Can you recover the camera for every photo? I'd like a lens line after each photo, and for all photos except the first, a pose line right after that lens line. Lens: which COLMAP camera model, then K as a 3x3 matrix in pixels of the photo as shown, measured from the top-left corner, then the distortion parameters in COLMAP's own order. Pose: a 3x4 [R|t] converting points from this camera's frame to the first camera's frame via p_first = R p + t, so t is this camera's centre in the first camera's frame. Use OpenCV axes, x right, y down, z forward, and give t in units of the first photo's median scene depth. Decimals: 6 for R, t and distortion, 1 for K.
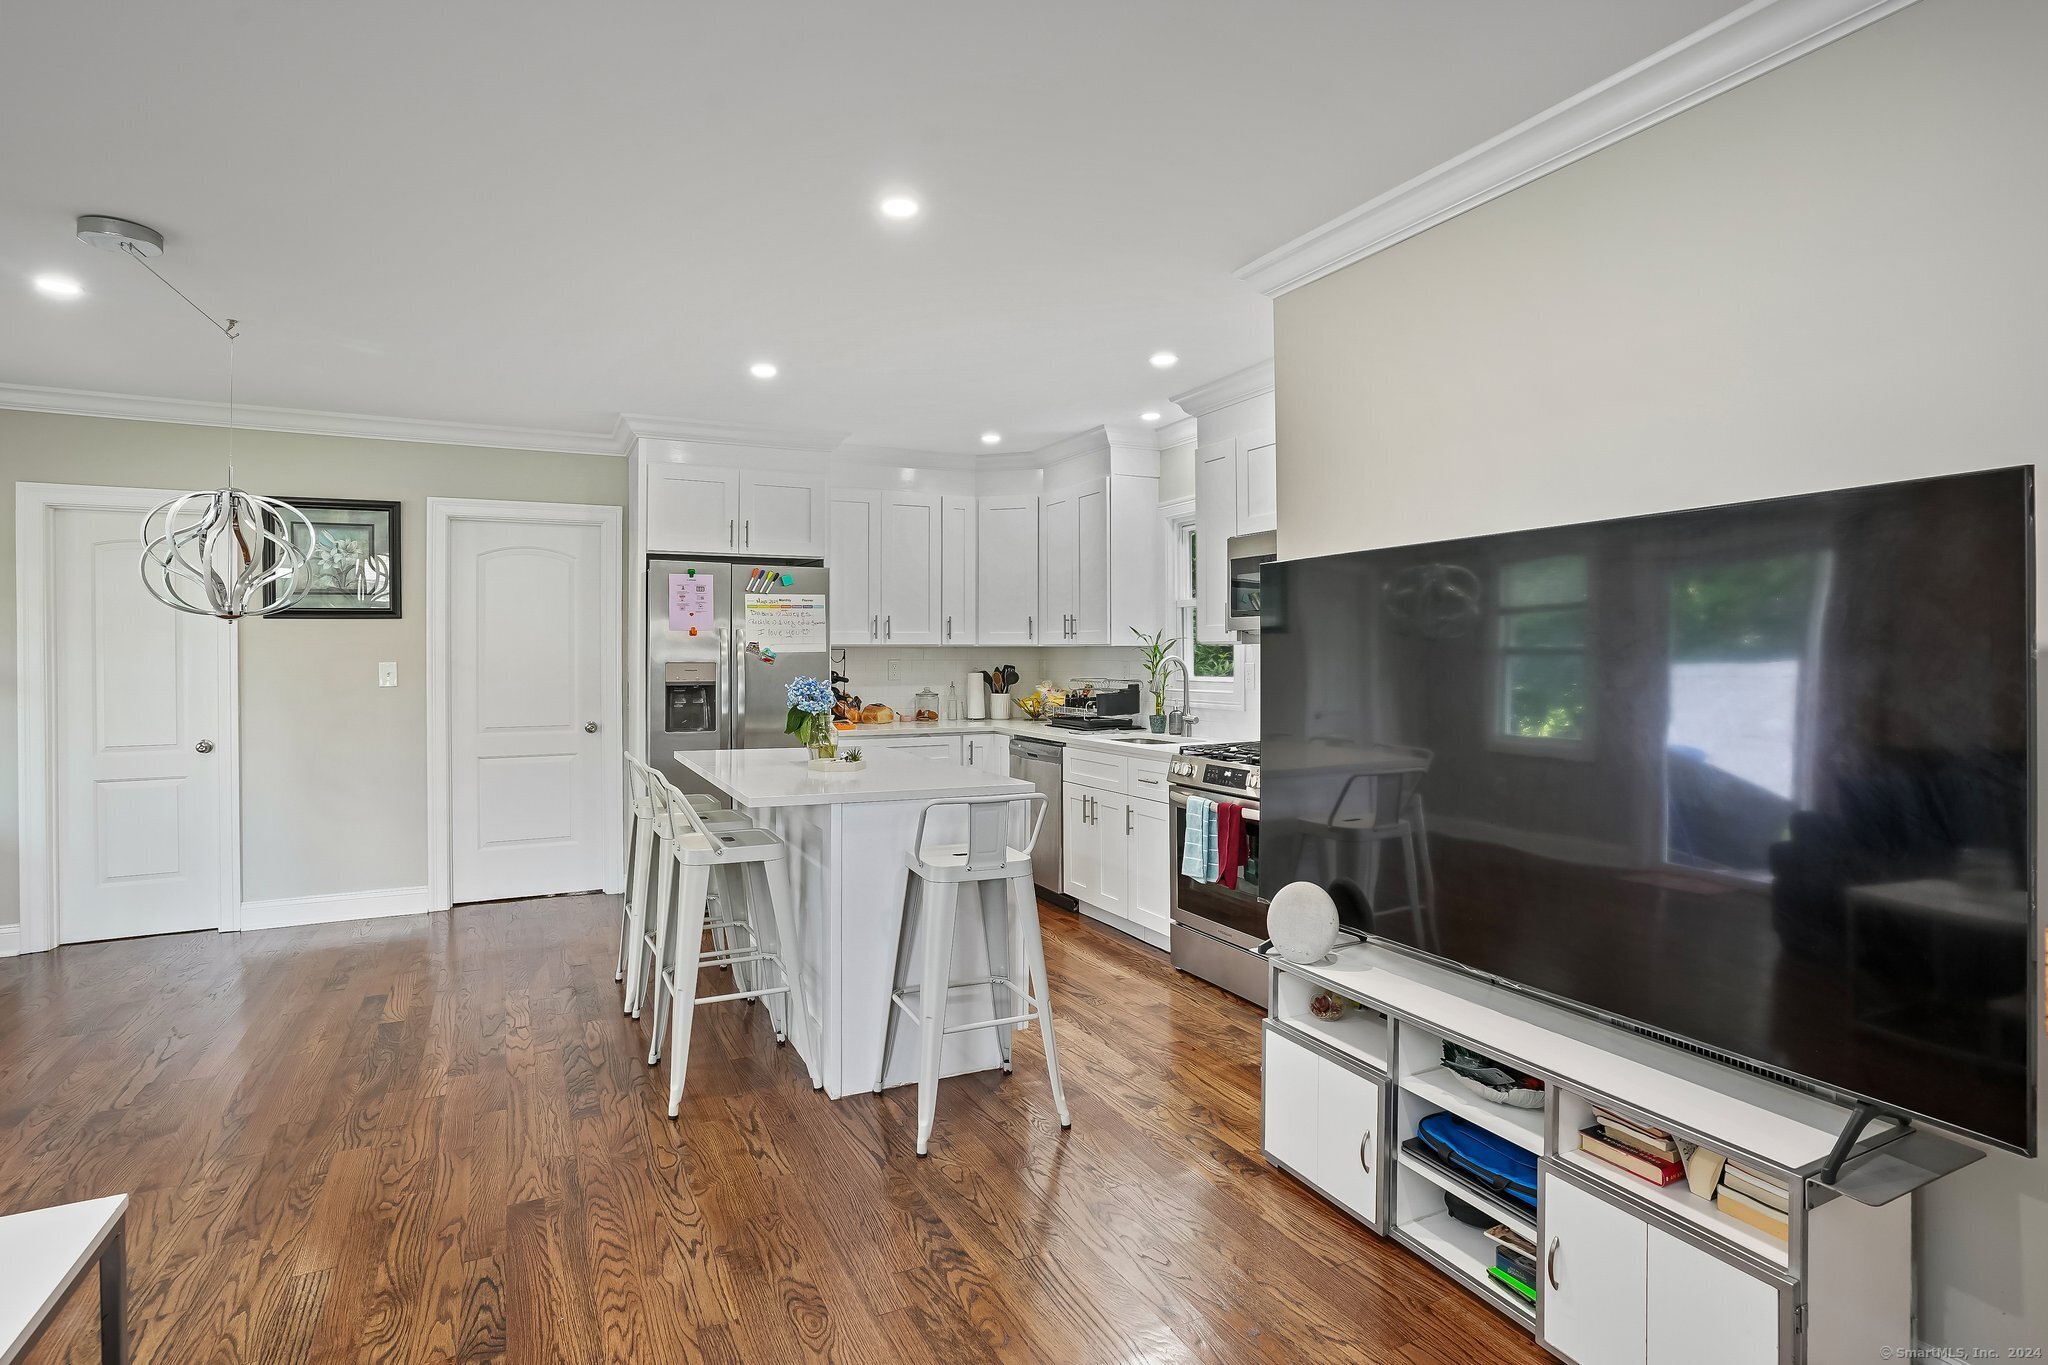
lens RADIAL K [[1017.9, 0, 1021.6], [0, 1017.9, 664.5], [0, 0, 1]] dist [-0.033525, 0.003756]
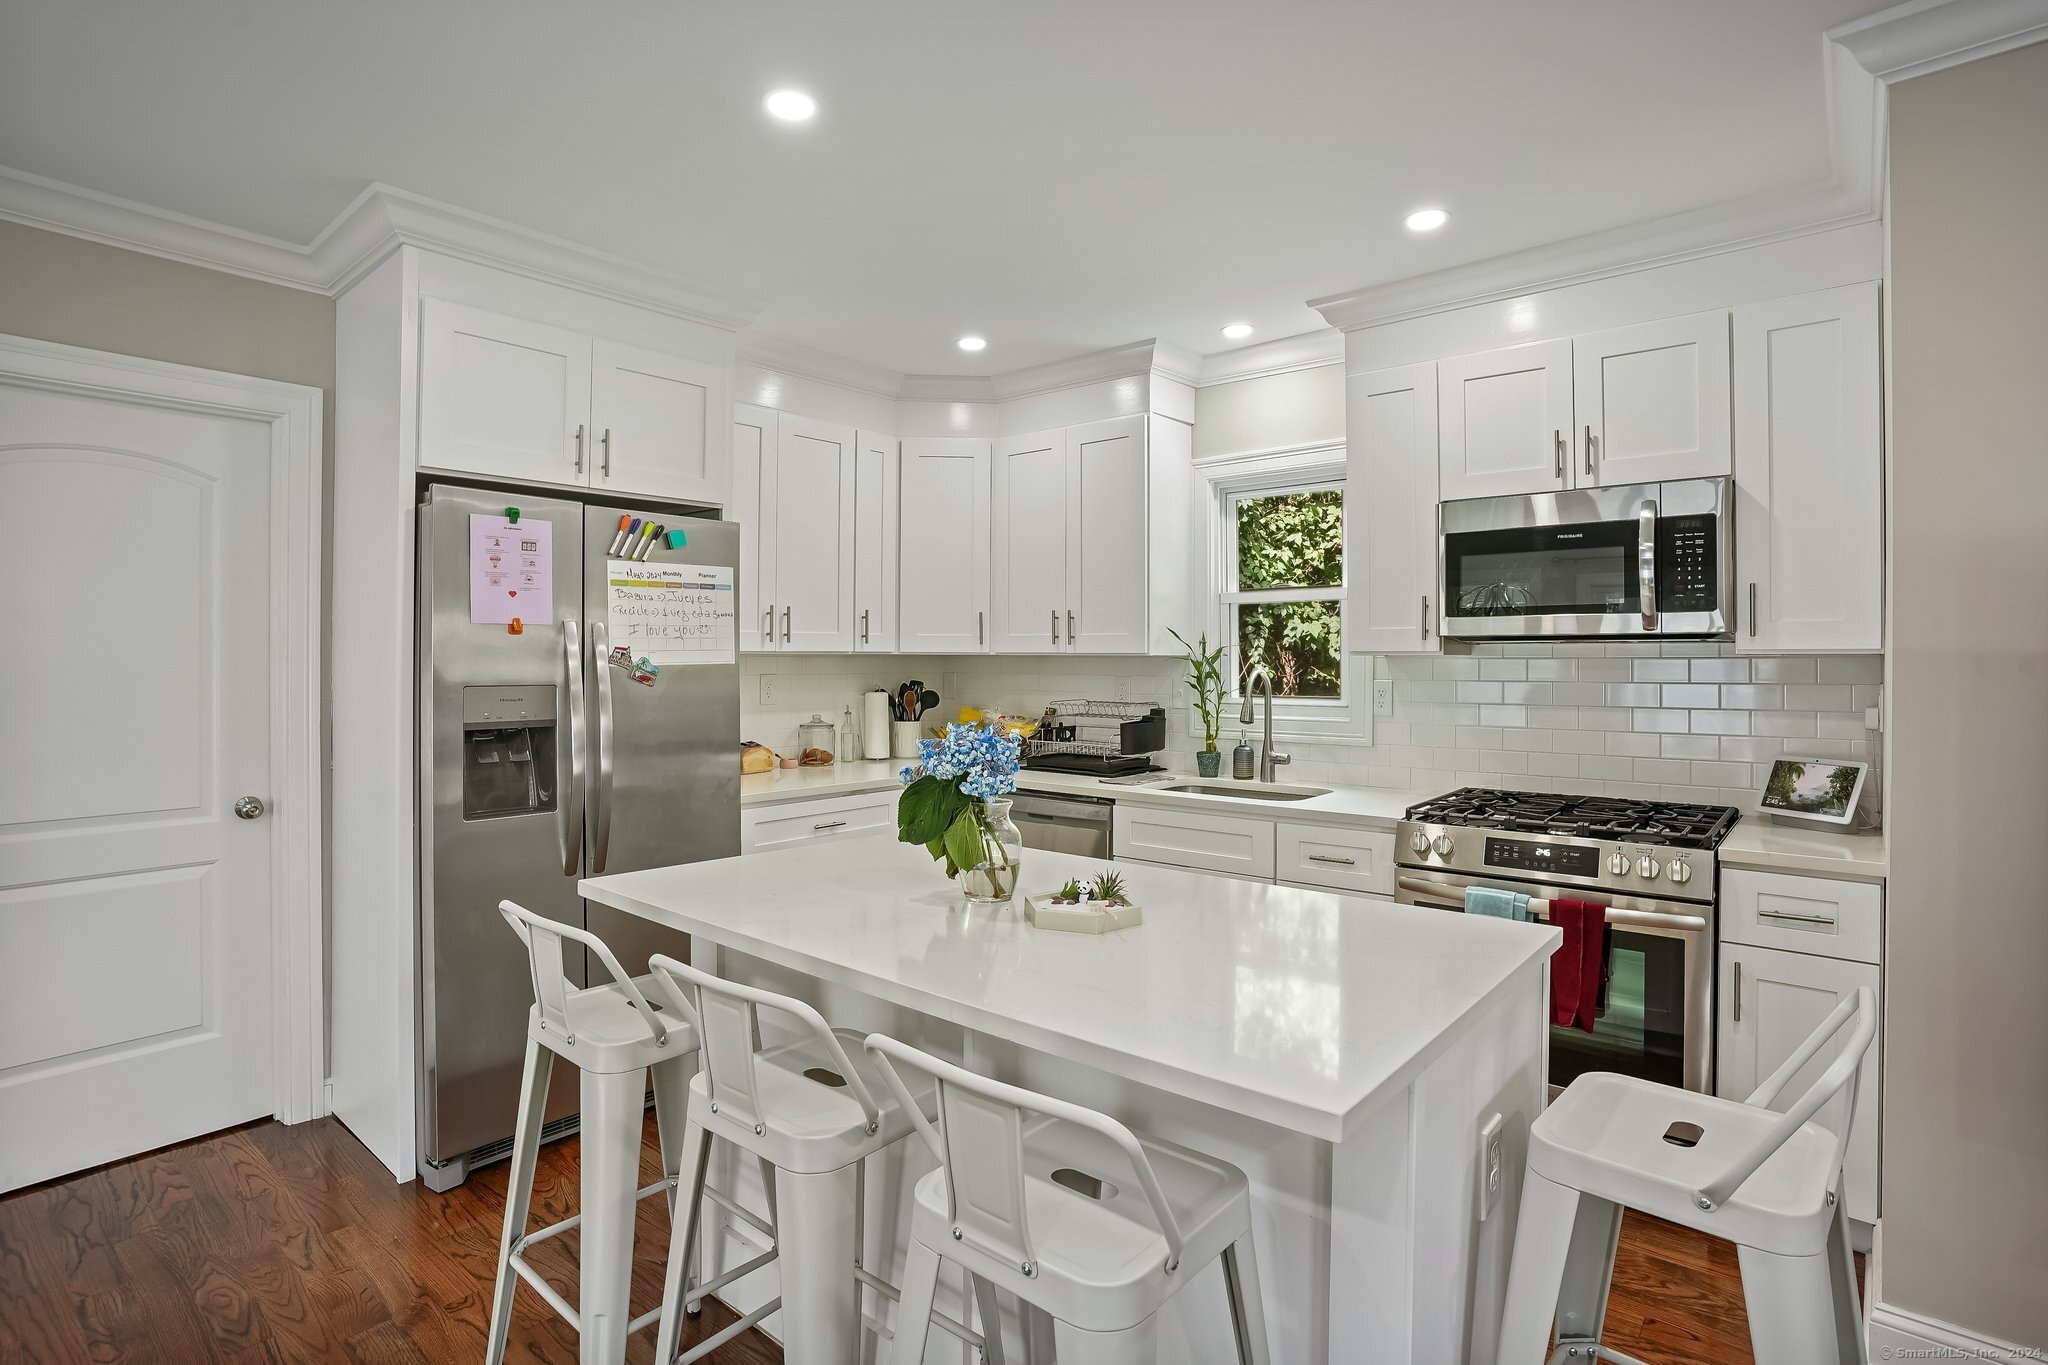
lens RADIAL K [[1017.9, 0, 1025.3], [0, 1017.9, 663.3], [0, 0, 1]] dist [-0.033525, 0.003756]
pose [[0.923353, 0.000699, 0.383951, -0.263795], [0.002003, 0.999976, -0.006637, -0.008413], [-0.383946, 0.006897, 0.923330, 0.387150]]
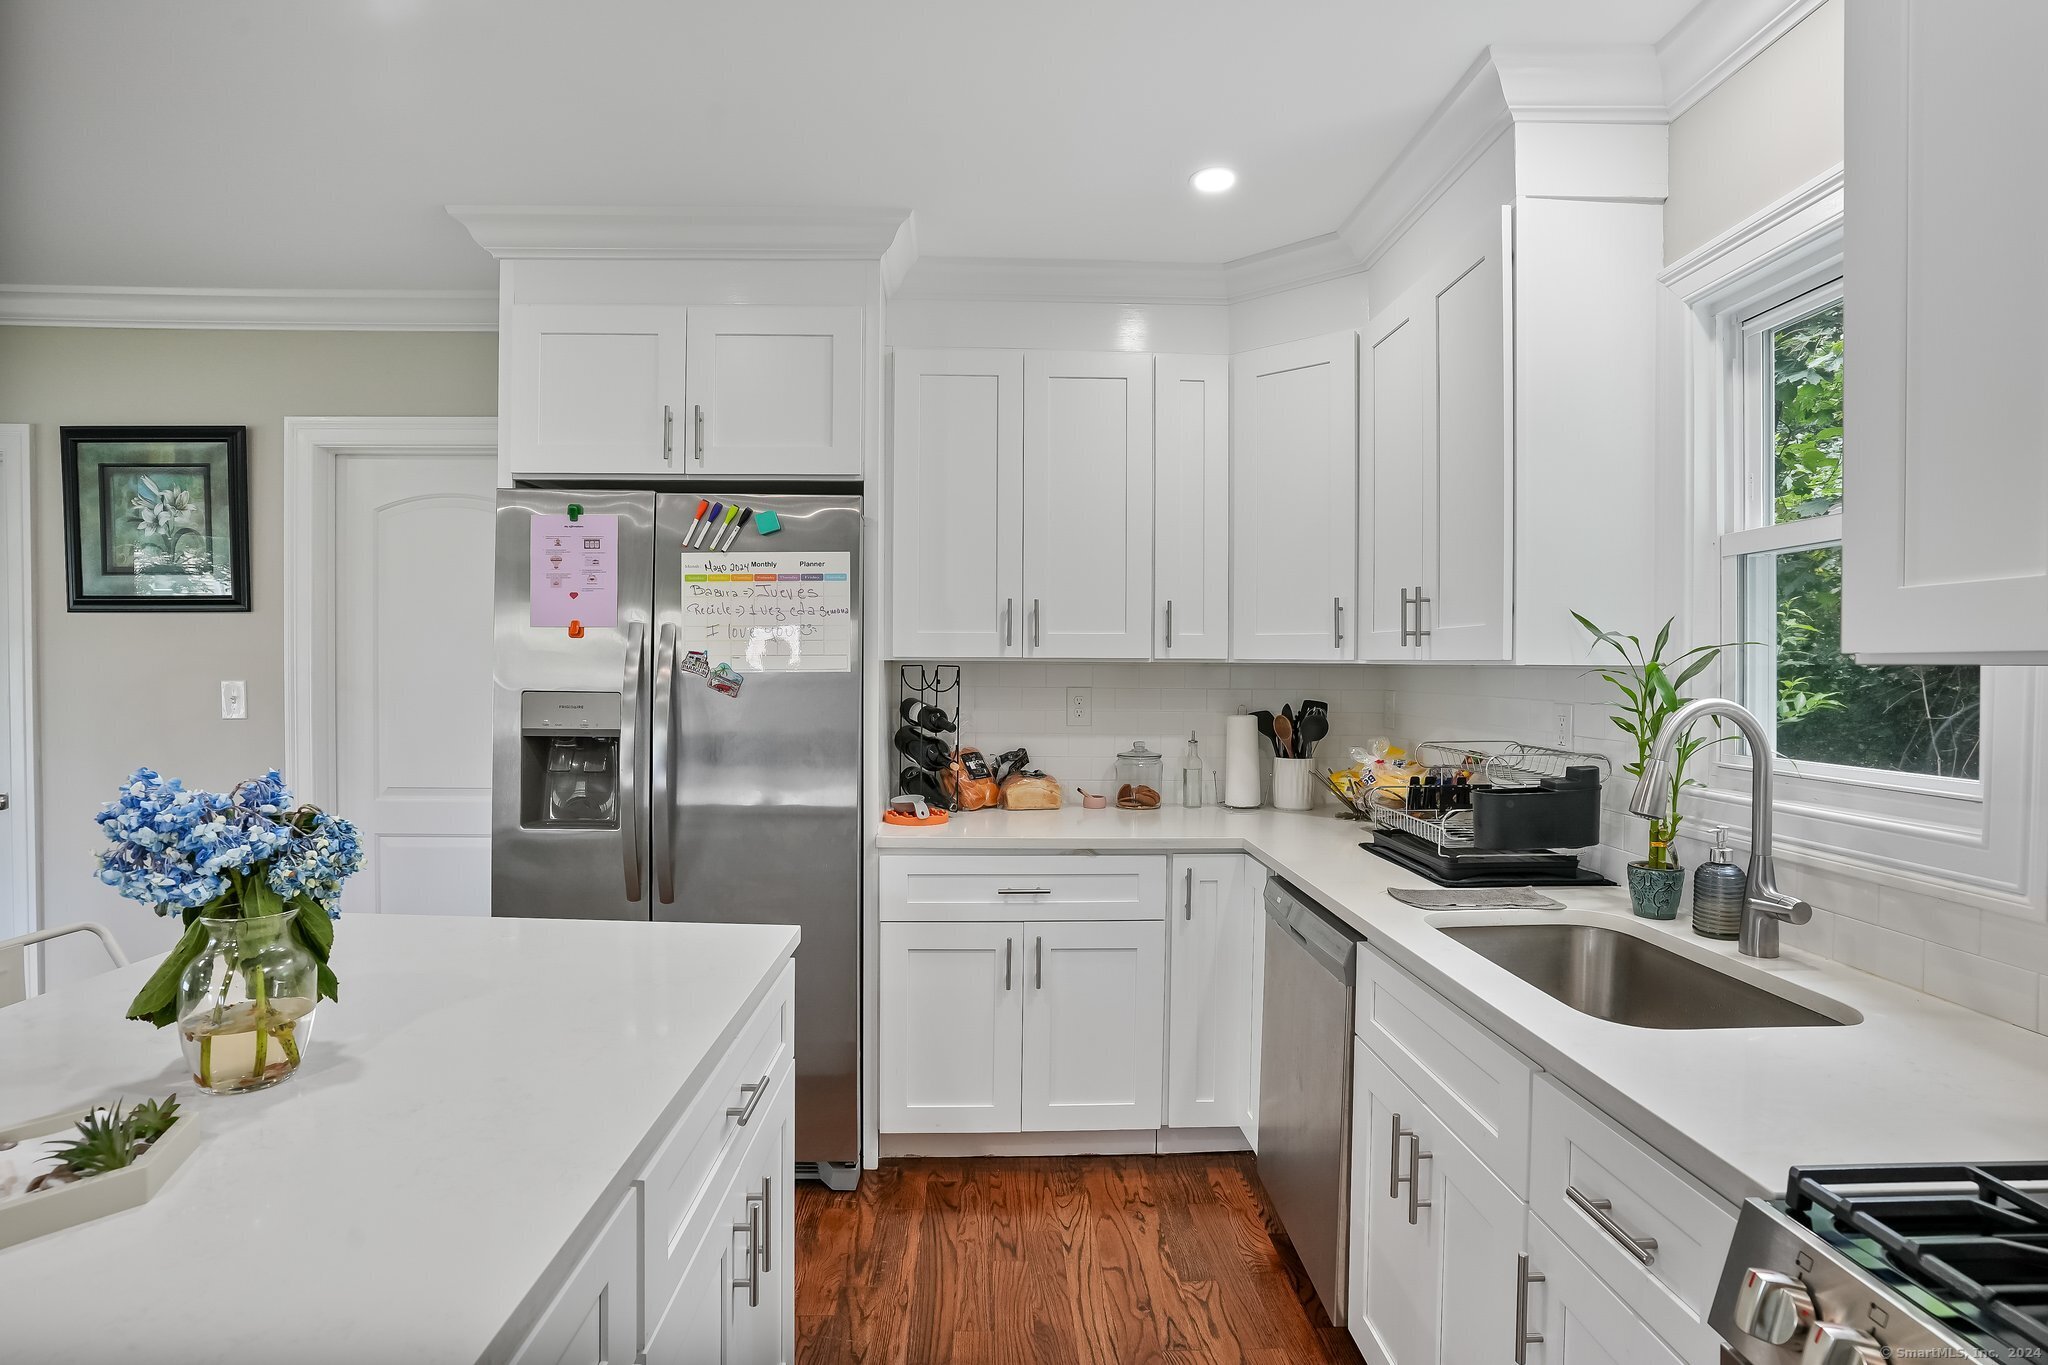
lens RADIAL K [[1017.9, 0, 1024.9], [0, 1017.9, 673.8], [0, 0, 1]] dist [-0.033525, 0.003756]
pose [[0.910126, 0.011844, -0.414162, 0.079291], [-0.013801, 0.999903, -0.001732, -0.011982], [0.414102, 0.007292, 0.910201, 0.601030]]
